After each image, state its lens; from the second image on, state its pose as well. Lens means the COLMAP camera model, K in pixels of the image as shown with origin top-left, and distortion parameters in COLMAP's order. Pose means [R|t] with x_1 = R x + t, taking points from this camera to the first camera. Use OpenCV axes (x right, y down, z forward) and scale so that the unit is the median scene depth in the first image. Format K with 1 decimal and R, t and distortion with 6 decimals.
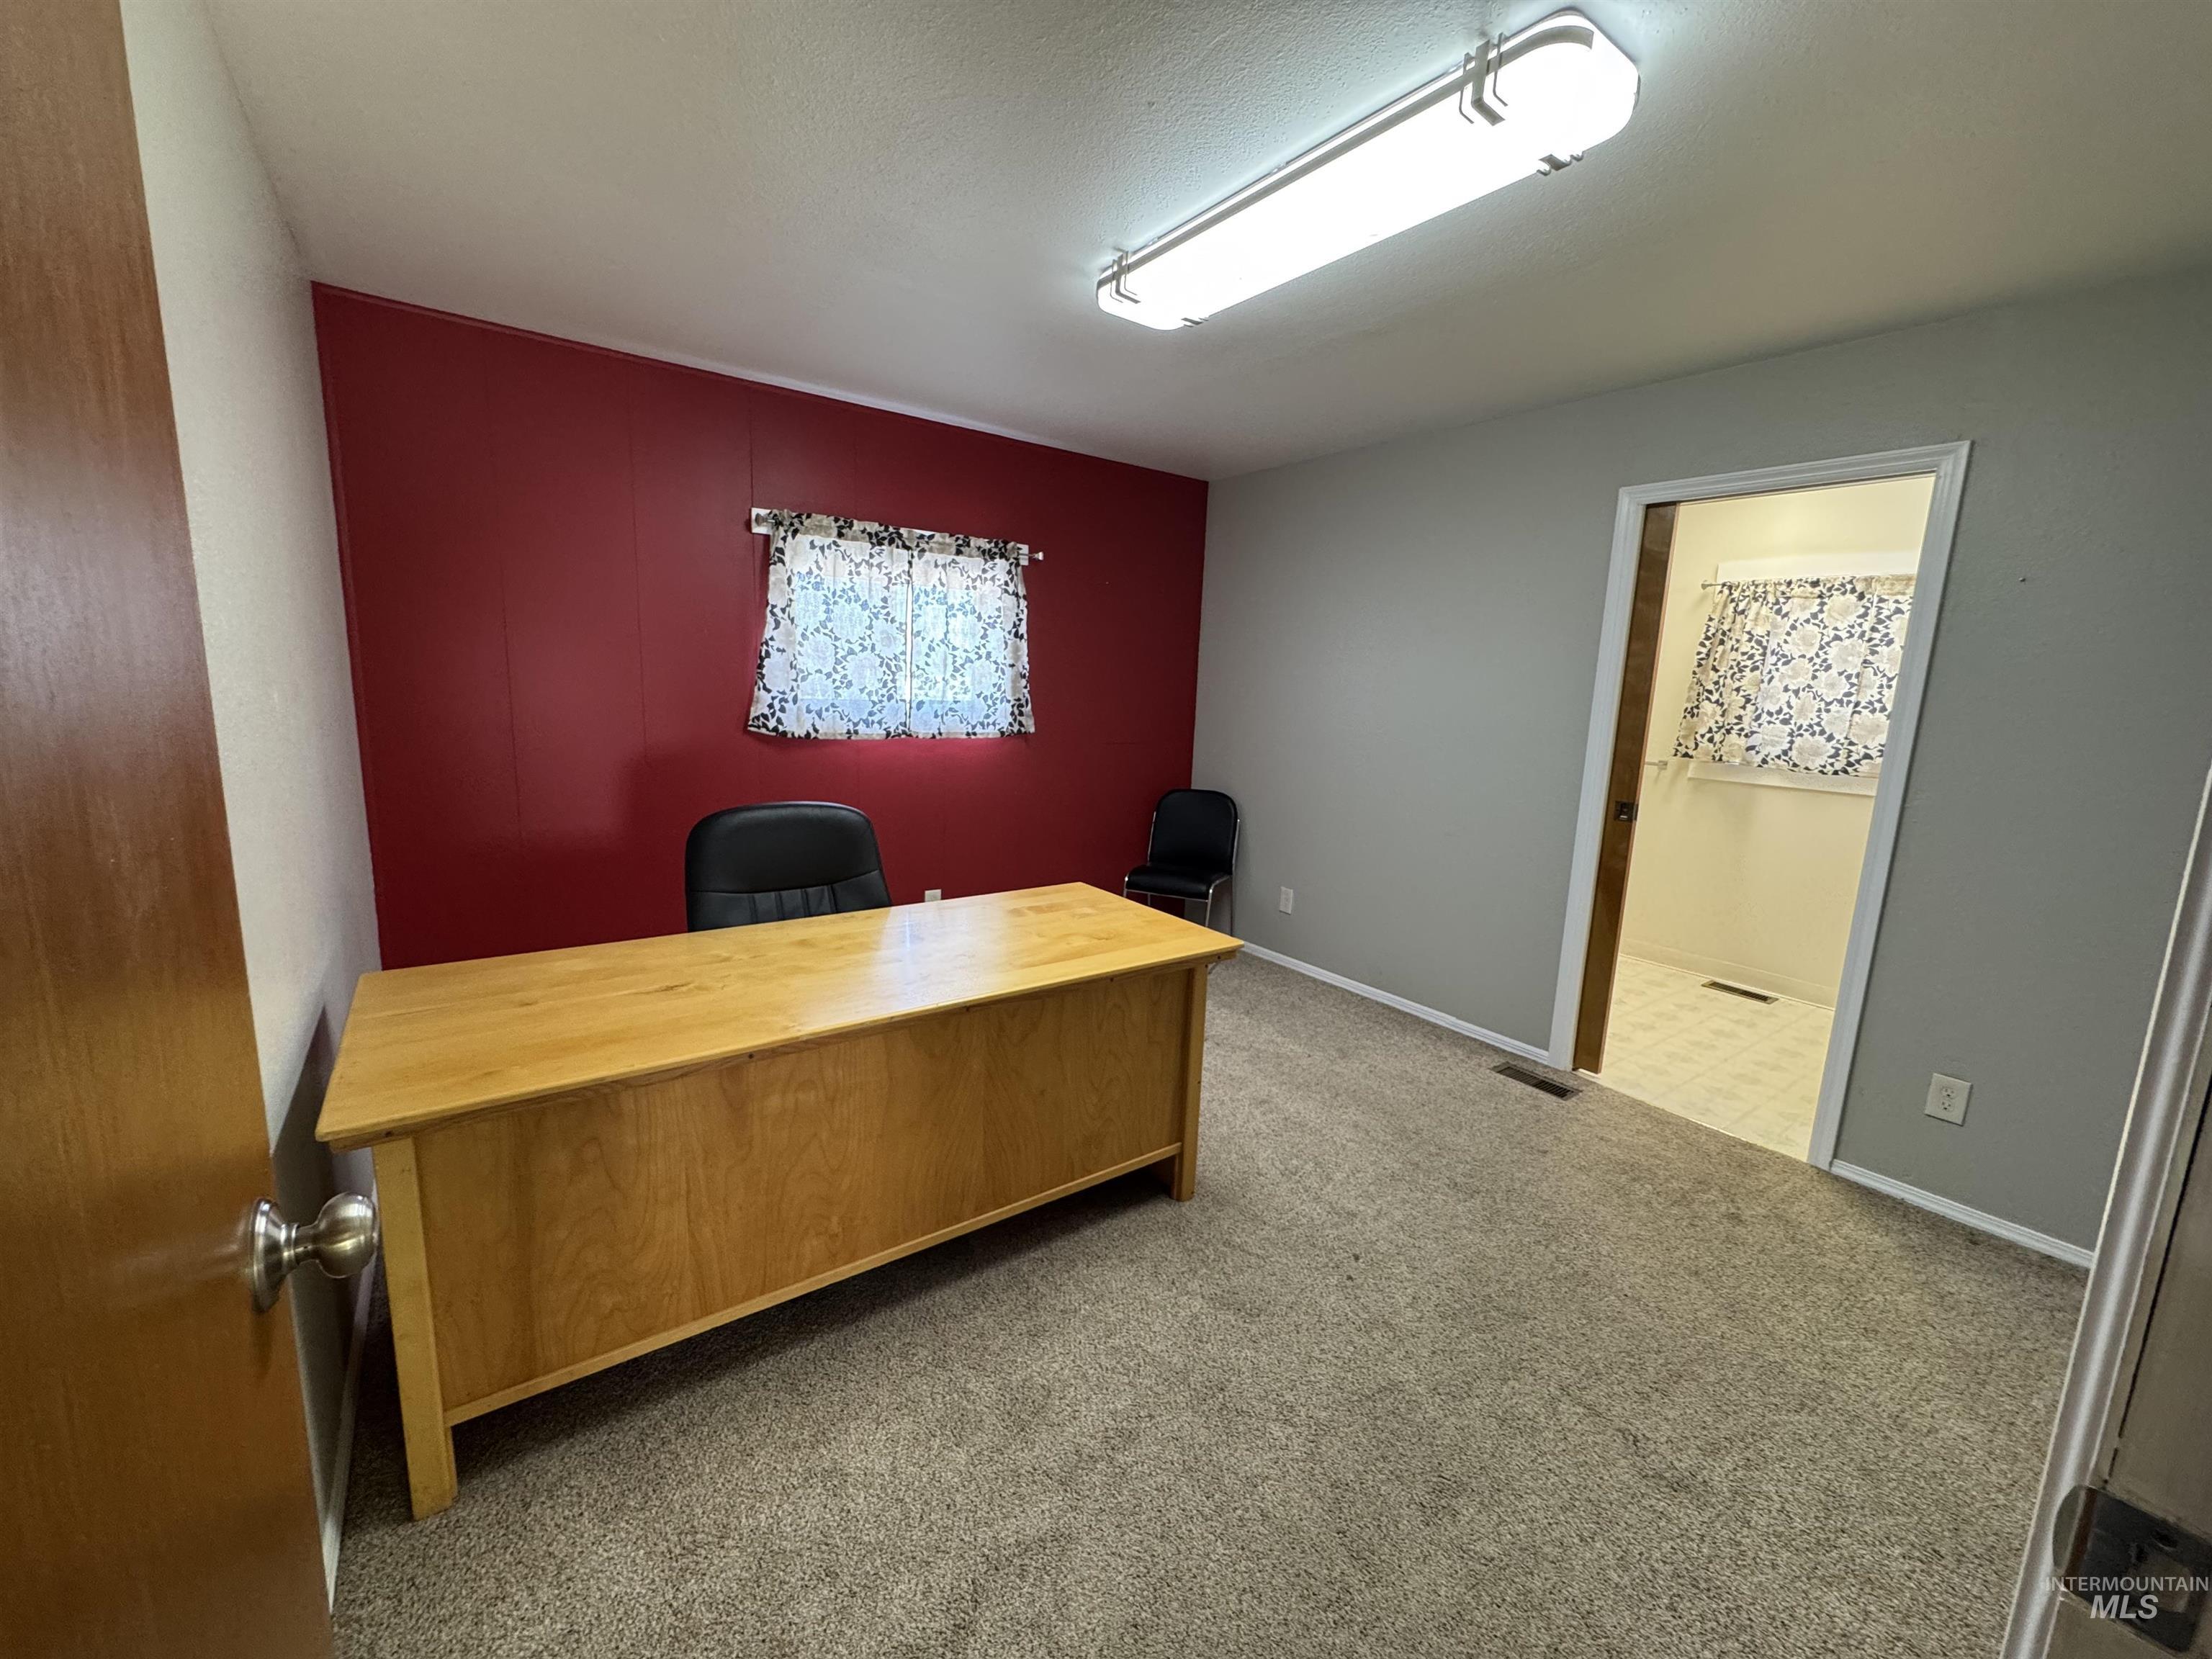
lens RADIAL K [[879.1, 0, 1107.3], [0, 879.1, 833.0], [0, 0, 1]] dist [-0.002717, 0.000954]
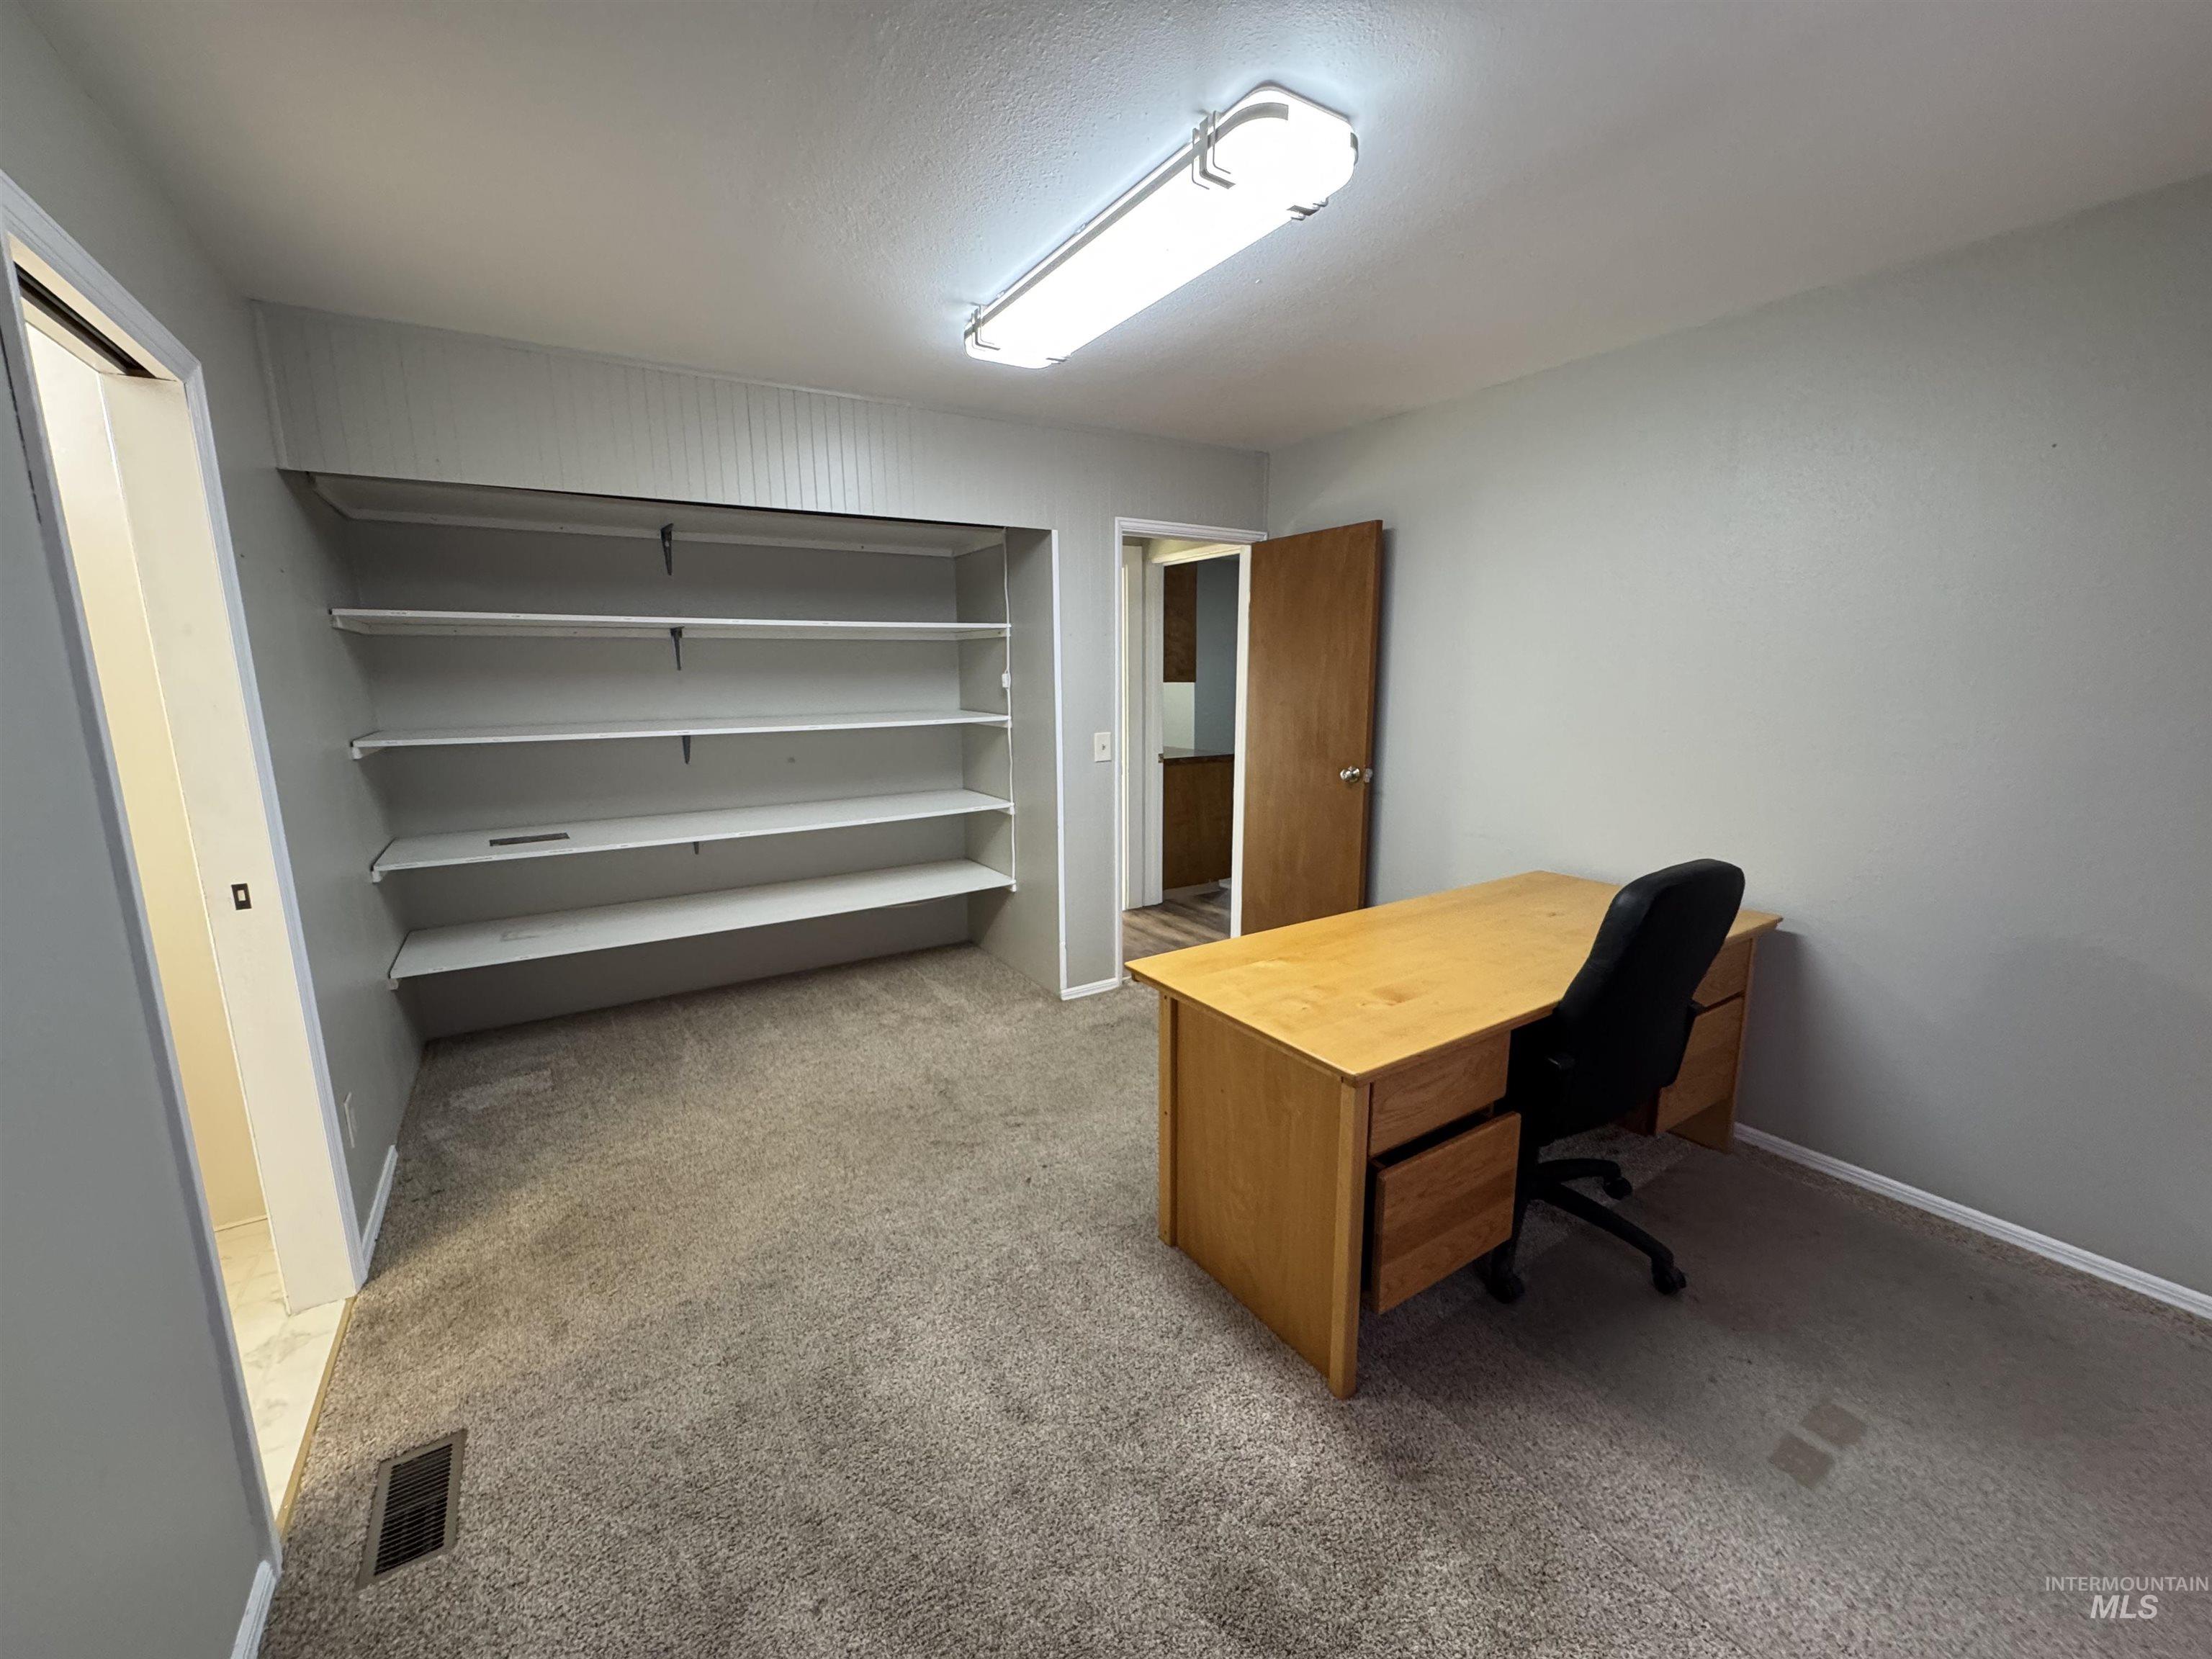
lens RADIAL K [[879.1, 0, 1099.5], [0, 879.1, 833.3], [0, 0, 1]] dist [-0.002717, 0.000954]
pose [[-0.997741, -0.038354, 0.055147, 0.078381], [-0.016913, 0.937957, 0.346338, -0.190991], [-0.065009, 0.344623, -0.936487, 1.031671]]
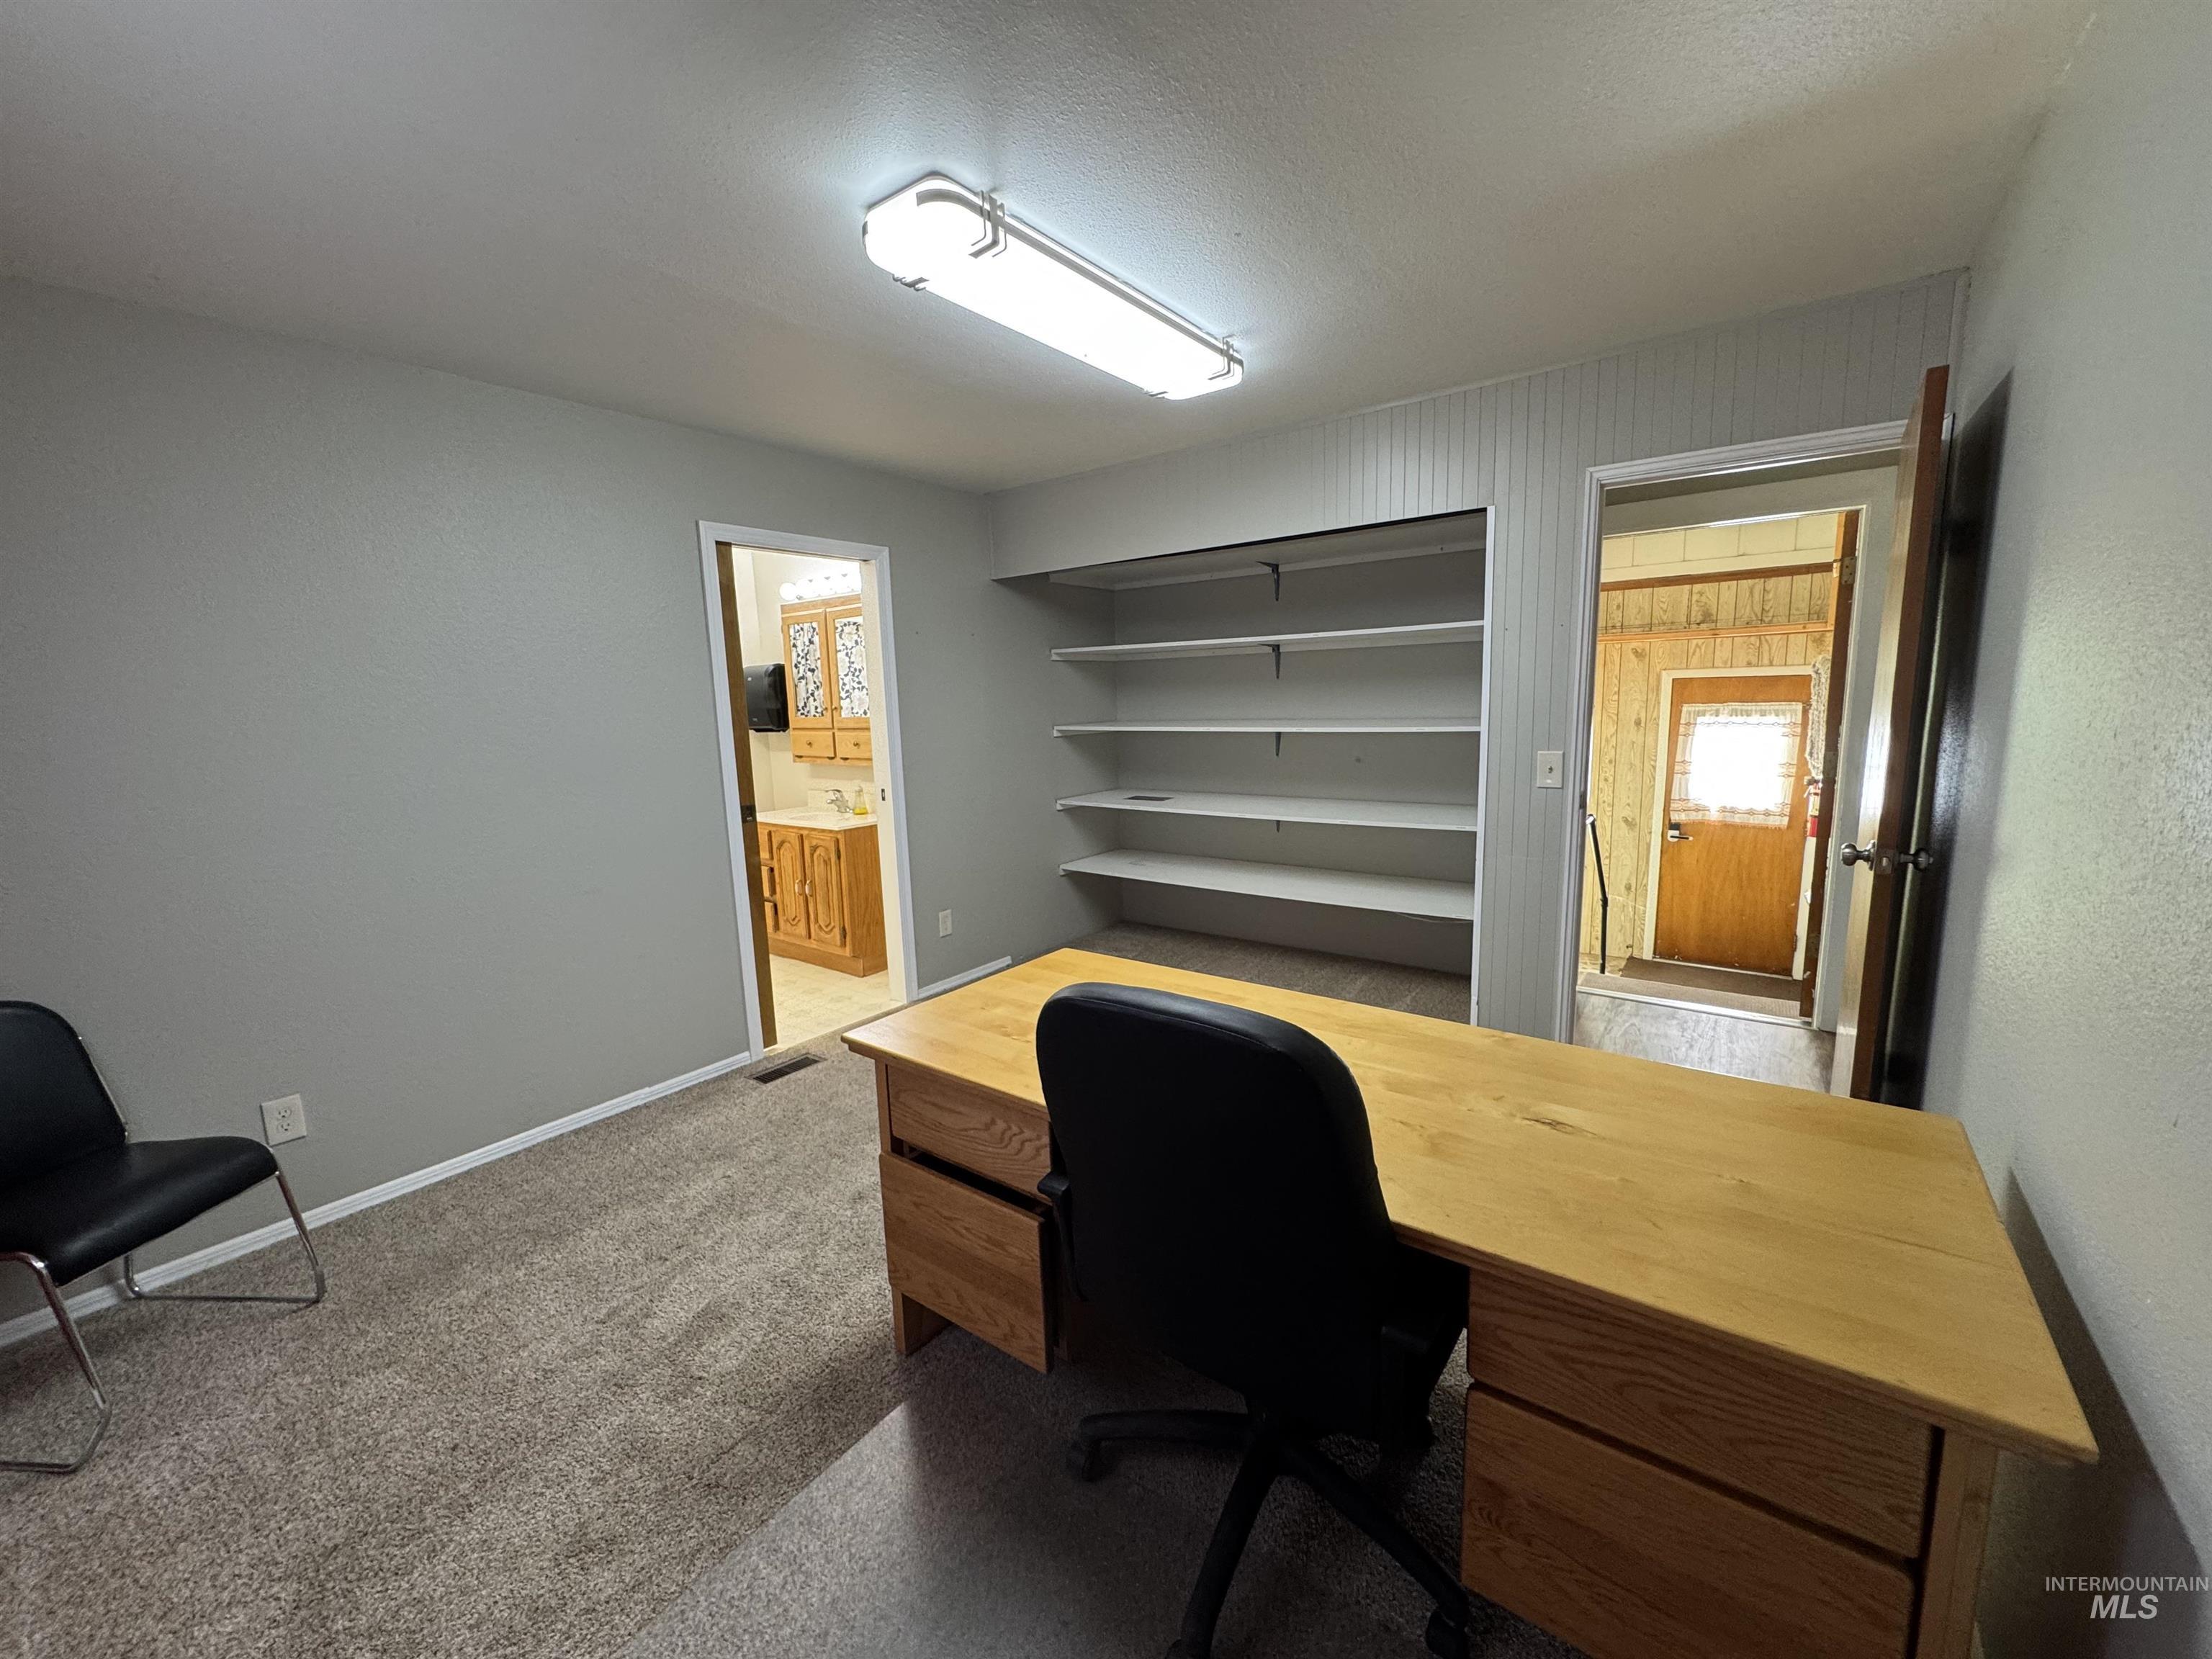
lens RADIAL K [[879.1, 0, 1095.7], [0, 879.1, 821.9], [0, 0, 1]] dist [-0.002717, 0.000954]
pose [[-0.284967, -0.168310, 0.943645, -0.463693], [0.182528, 0.956921, 0.225799, -0.143927], [-0.940998, 0.236587, -0.241970, 0.659164]]
